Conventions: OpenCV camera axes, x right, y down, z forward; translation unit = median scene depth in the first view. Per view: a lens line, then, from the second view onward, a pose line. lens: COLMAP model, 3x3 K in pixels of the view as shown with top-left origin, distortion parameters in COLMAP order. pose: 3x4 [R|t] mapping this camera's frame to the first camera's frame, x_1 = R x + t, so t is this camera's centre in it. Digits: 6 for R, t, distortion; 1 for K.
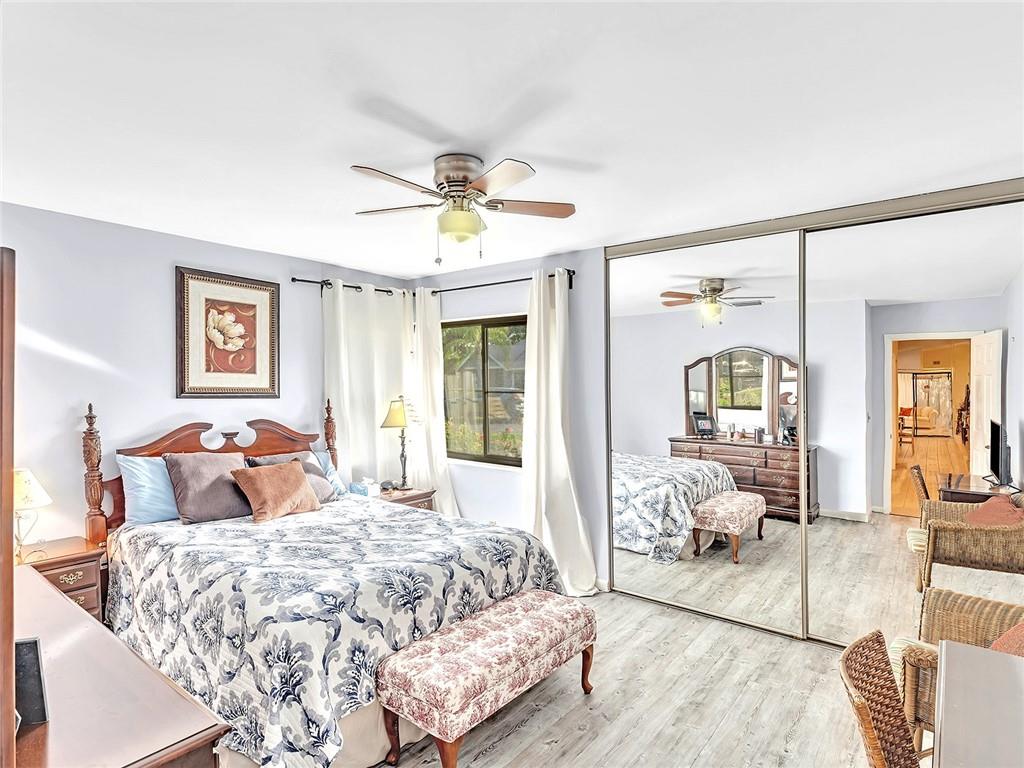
lens RADIAL K [[545.5, 0, 509.1], [0, 545.5, 370.7], [0, 0, 1]] dist [-0.002886, -0.001211]
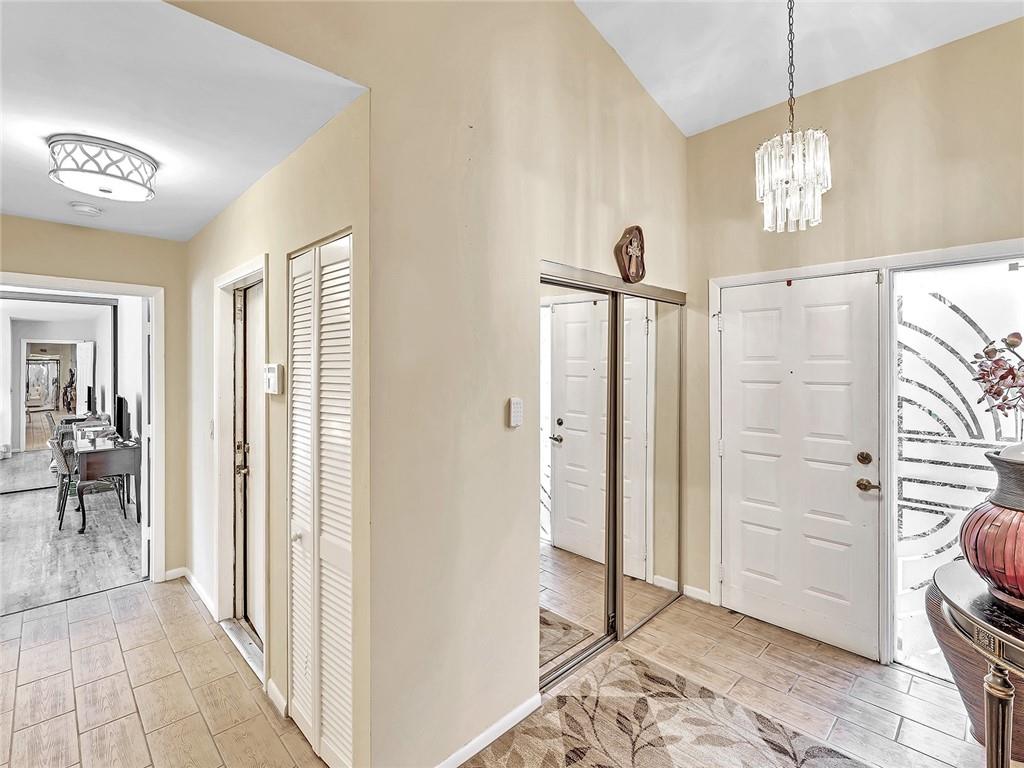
lens RADIAL K [[486.8, 0, 509.7], [0, 486.8, 362.6], [0, 0, 1]] dist [-0.002863, -0.000850]
pose [[0.130957, -0.009196, 0.991345, -0.522422], [-0.006339, 0.999929, 0.010113, -0.020535], [-0.991368, -0.007609, 0.130889, -0.592373]]
